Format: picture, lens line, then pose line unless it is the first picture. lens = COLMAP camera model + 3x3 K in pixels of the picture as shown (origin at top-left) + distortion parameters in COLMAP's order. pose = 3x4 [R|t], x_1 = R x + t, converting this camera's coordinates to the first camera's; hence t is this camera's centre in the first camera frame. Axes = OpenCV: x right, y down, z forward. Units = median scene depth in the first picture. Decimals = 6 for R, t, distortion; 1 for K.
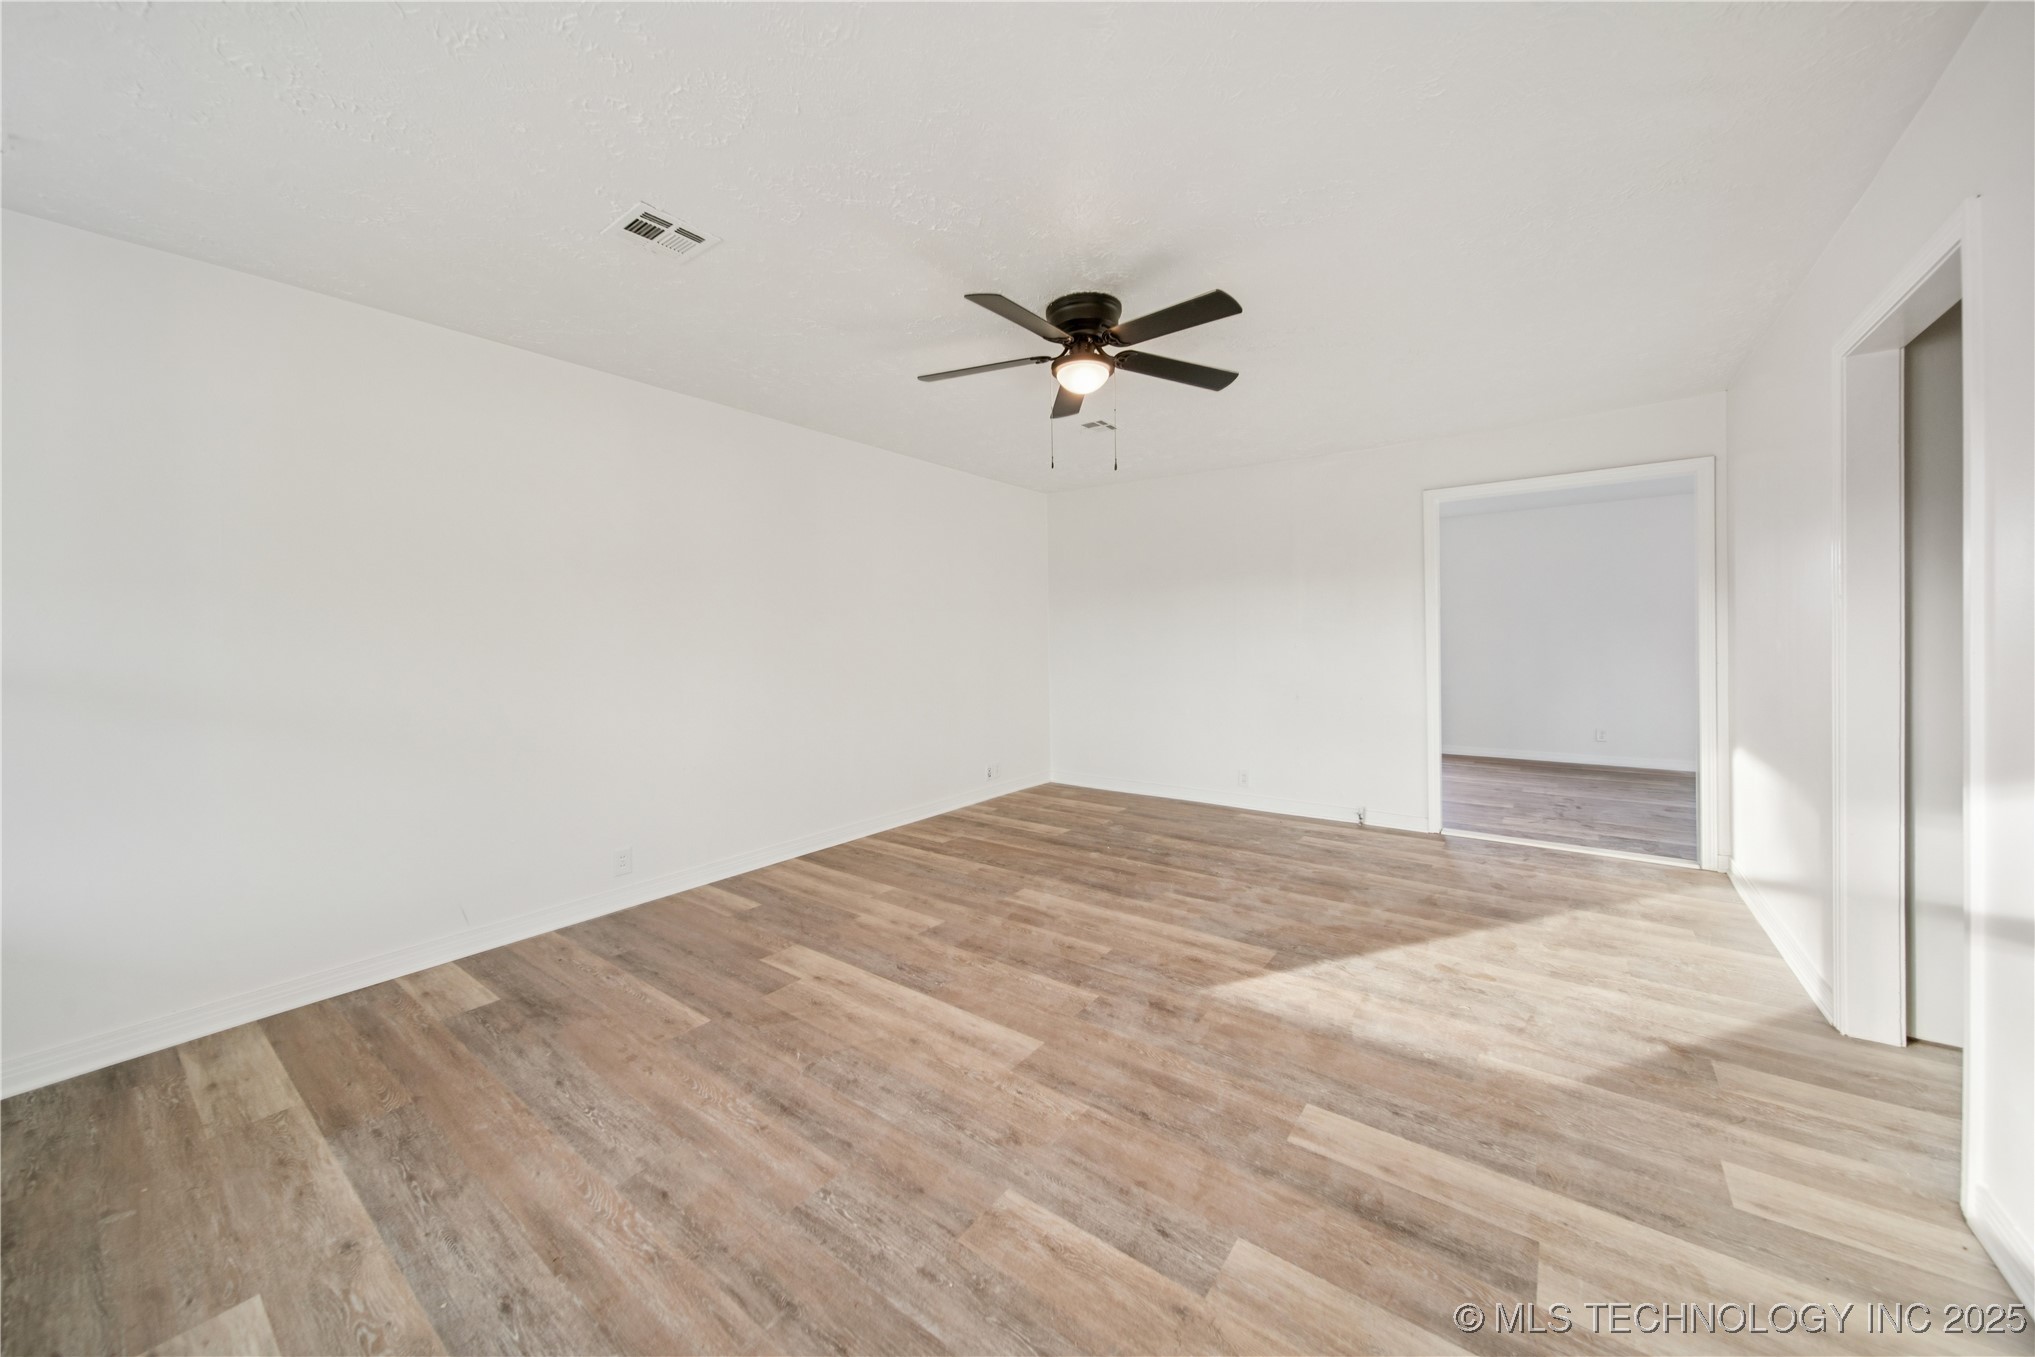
lens RADIAL K [[729.4, 0, 1023.0], [0, 729.4, 668.3], [0, 0, 1]] dist [0.001222, -0.000287]
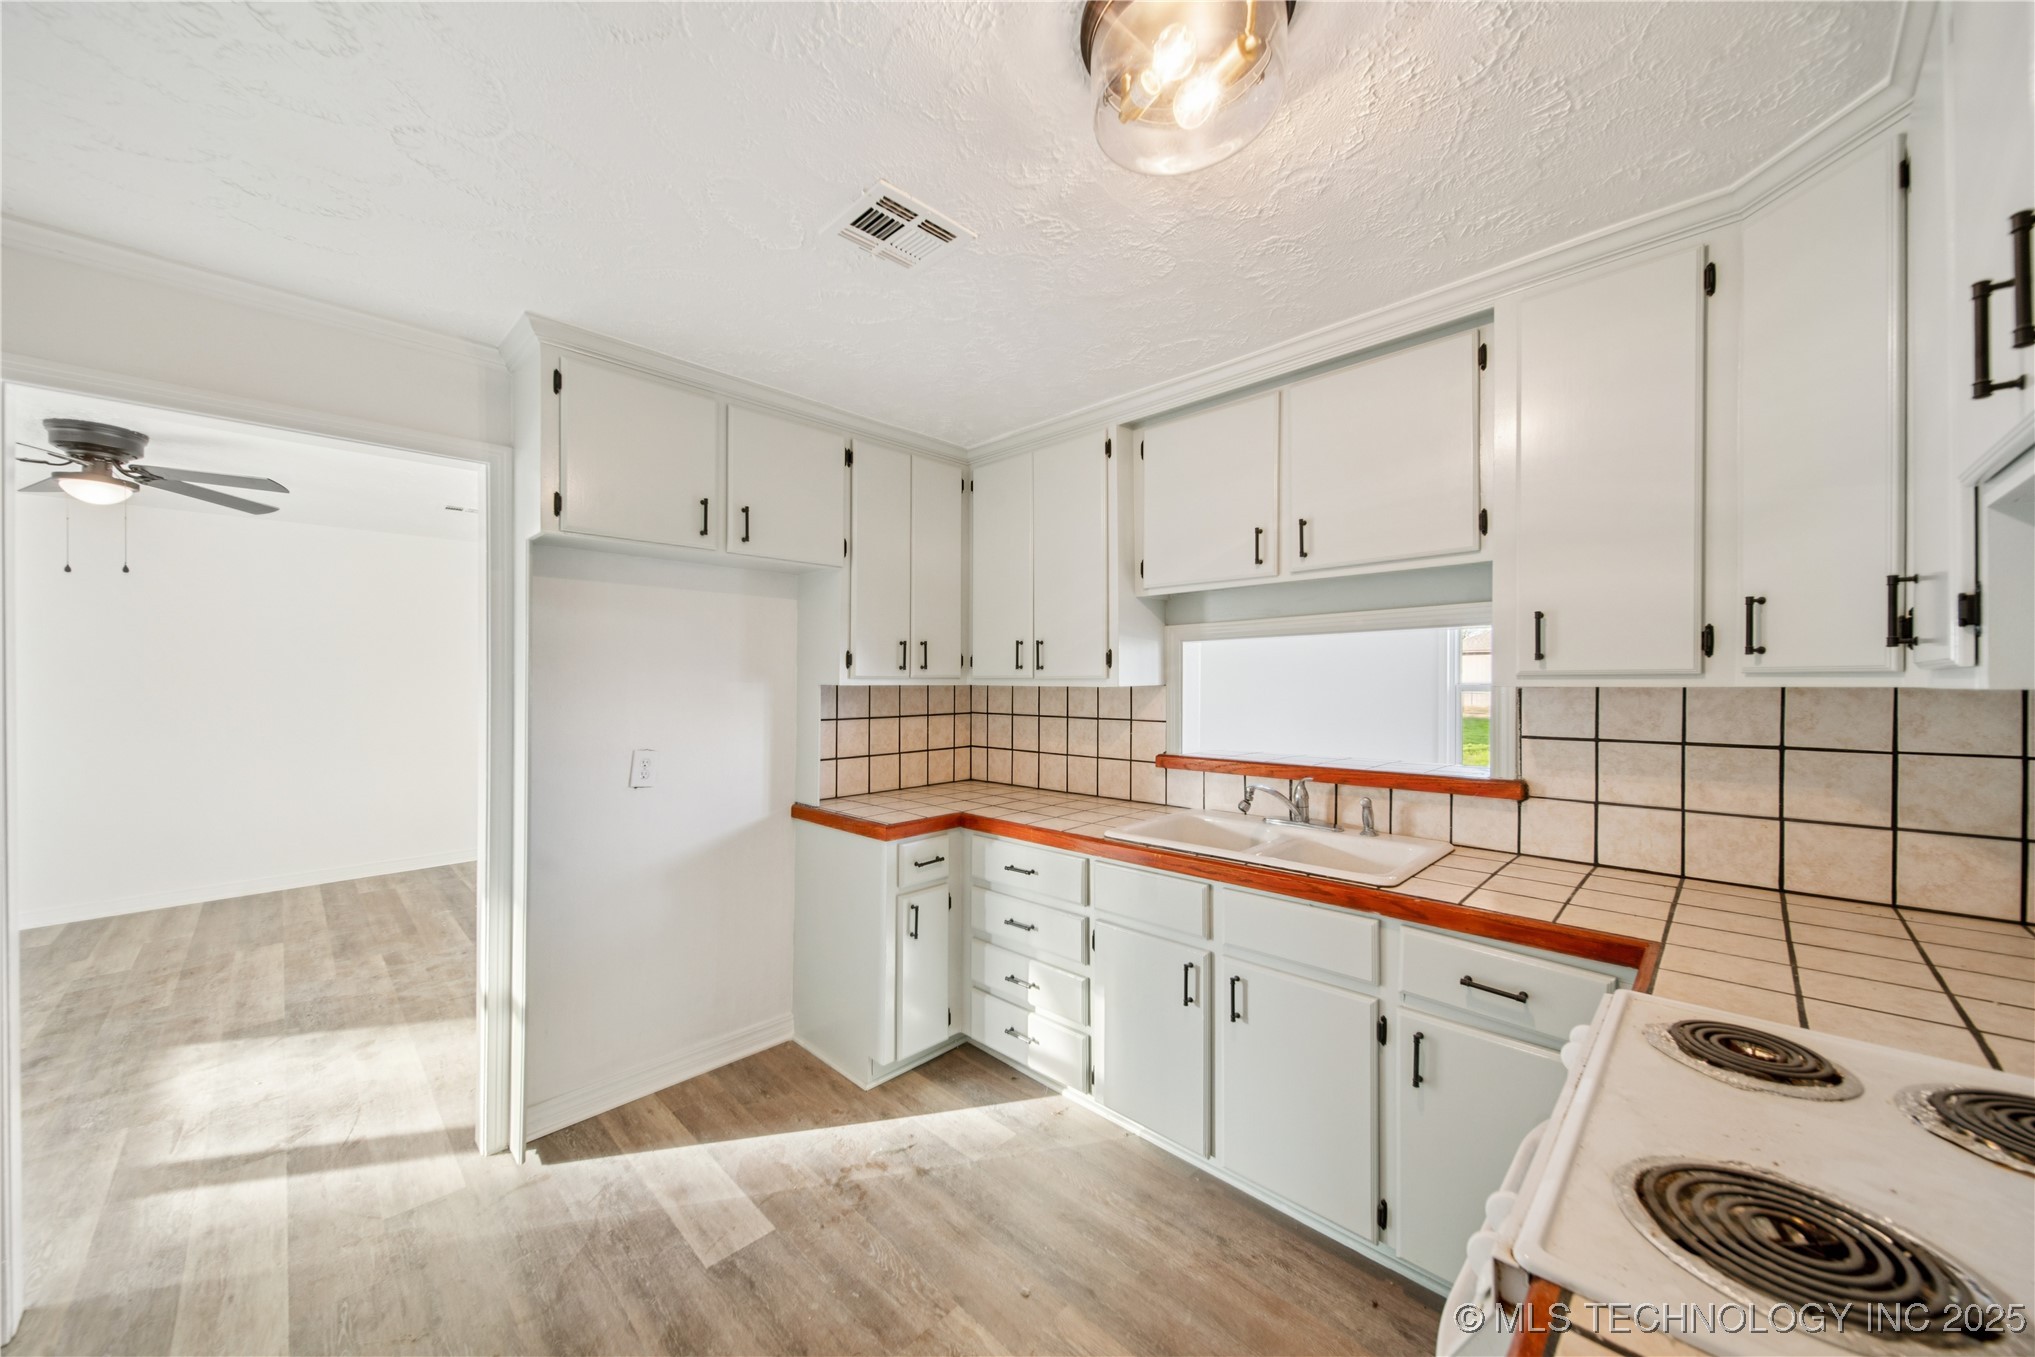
lens RADIAL K [[729.4, 0, 1023.0], [0, 729.4, 668.3], [0, 0, 1]] dist [0.001222, -0.000287]
pose [[0.988630, -0.001644, -0.150360, 1.573400], [-0.005236, 0.998957, -0.045350, -0.083646], [0.150277, 0.045621, 0.987591, 0.075566]]
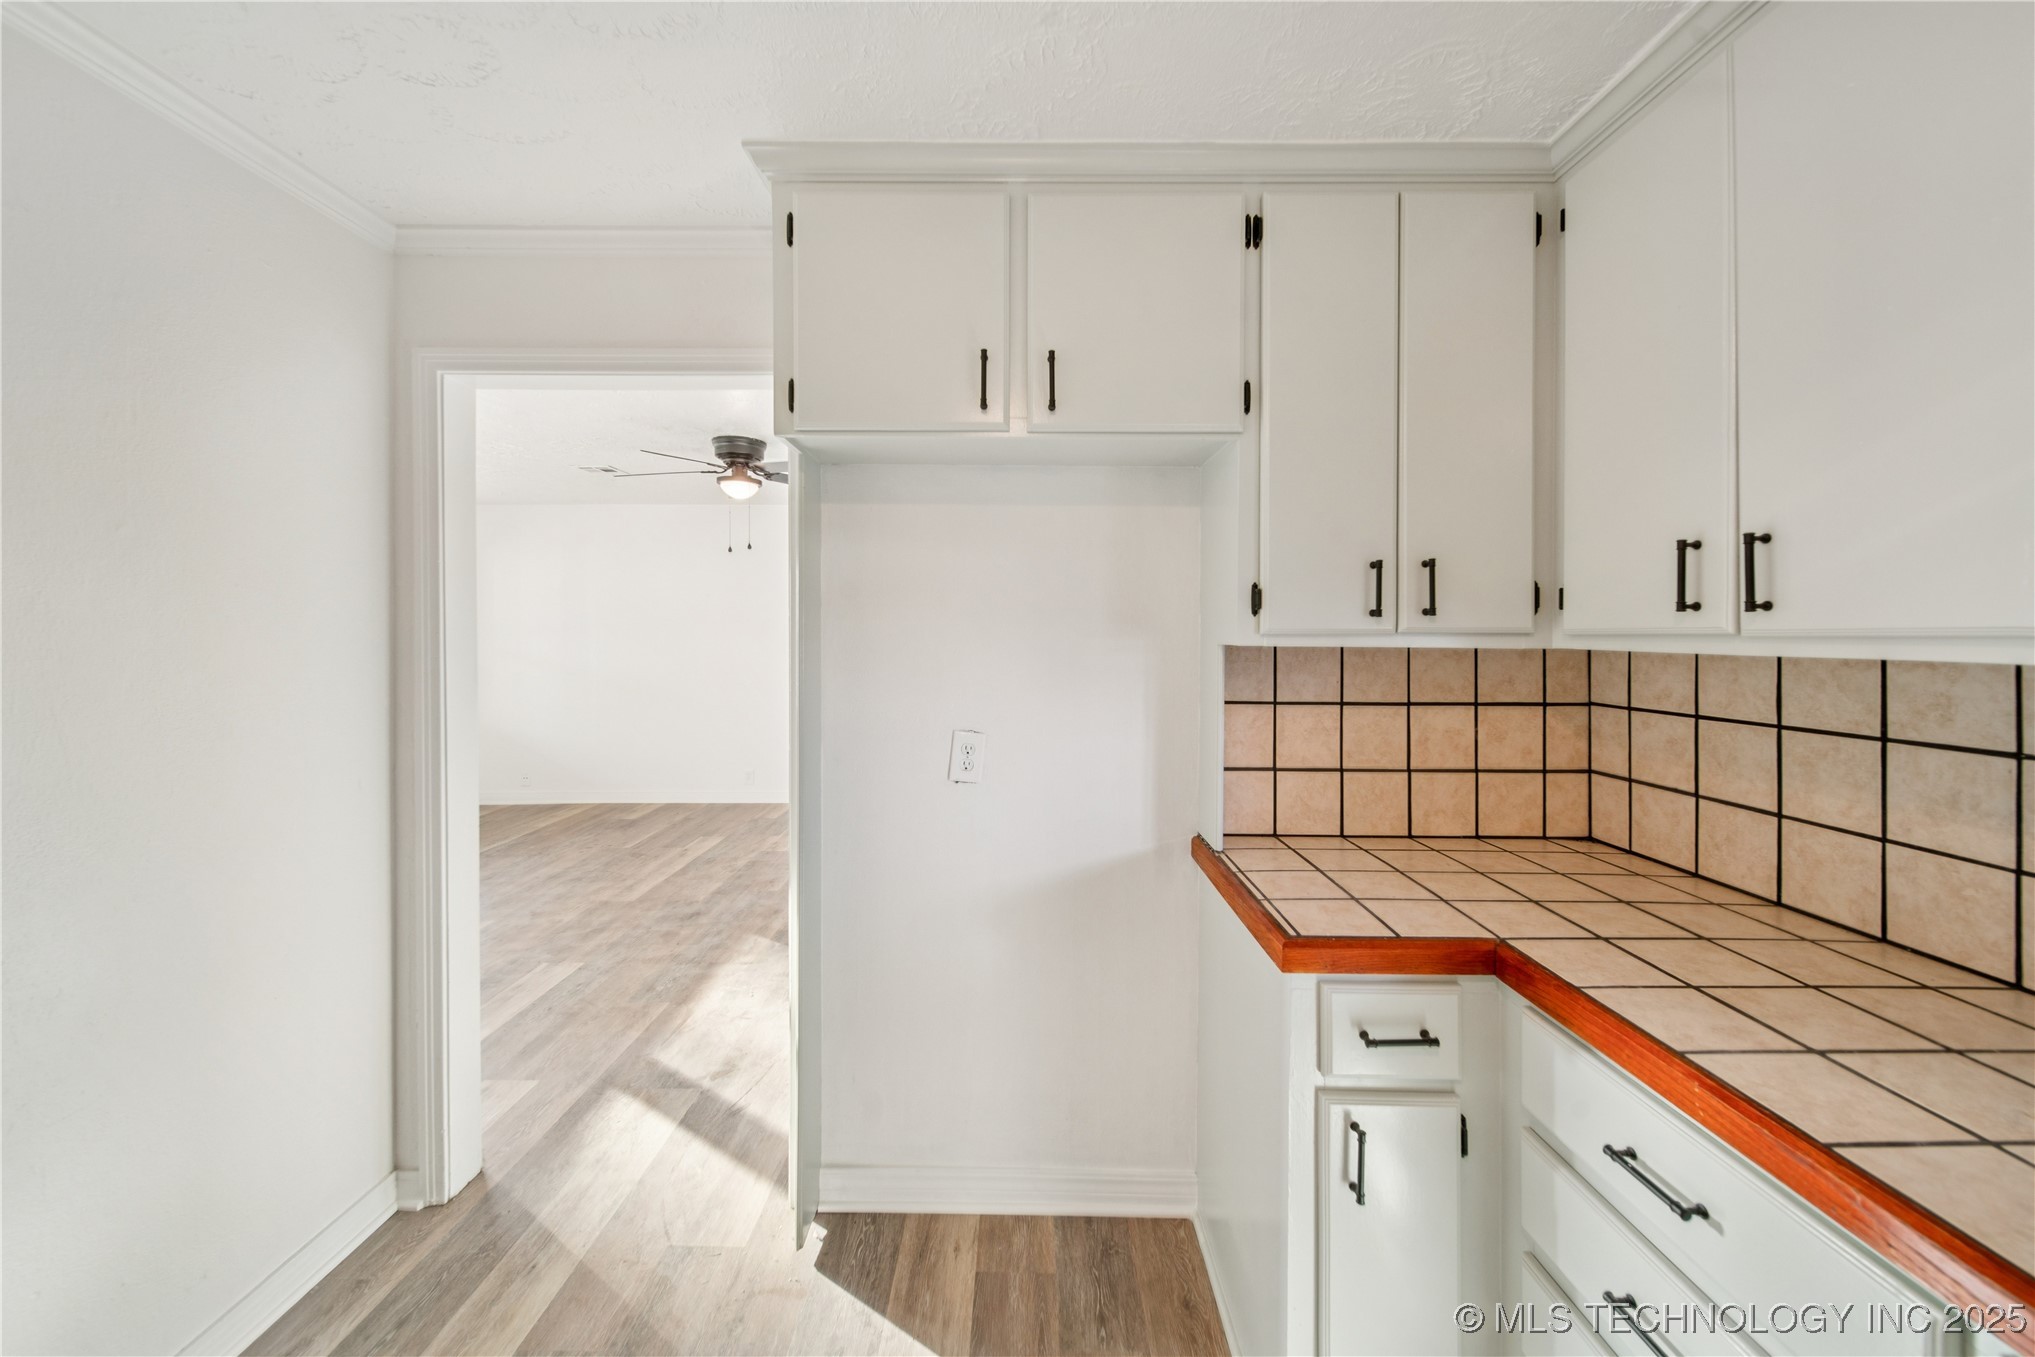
lens RADIAL K [[751.3, 0, 998.1], [0, 751.3, 633.6], [0, 0, 1]] dist [0.015009, -0.005851]
pose [[0.562464, 0.003298, -0.826816, 1.546475], [-0.030291, 0.999403, -0.016620, -0.097732], [0.826267, 0.034393, 0.562228, 0.517984]]
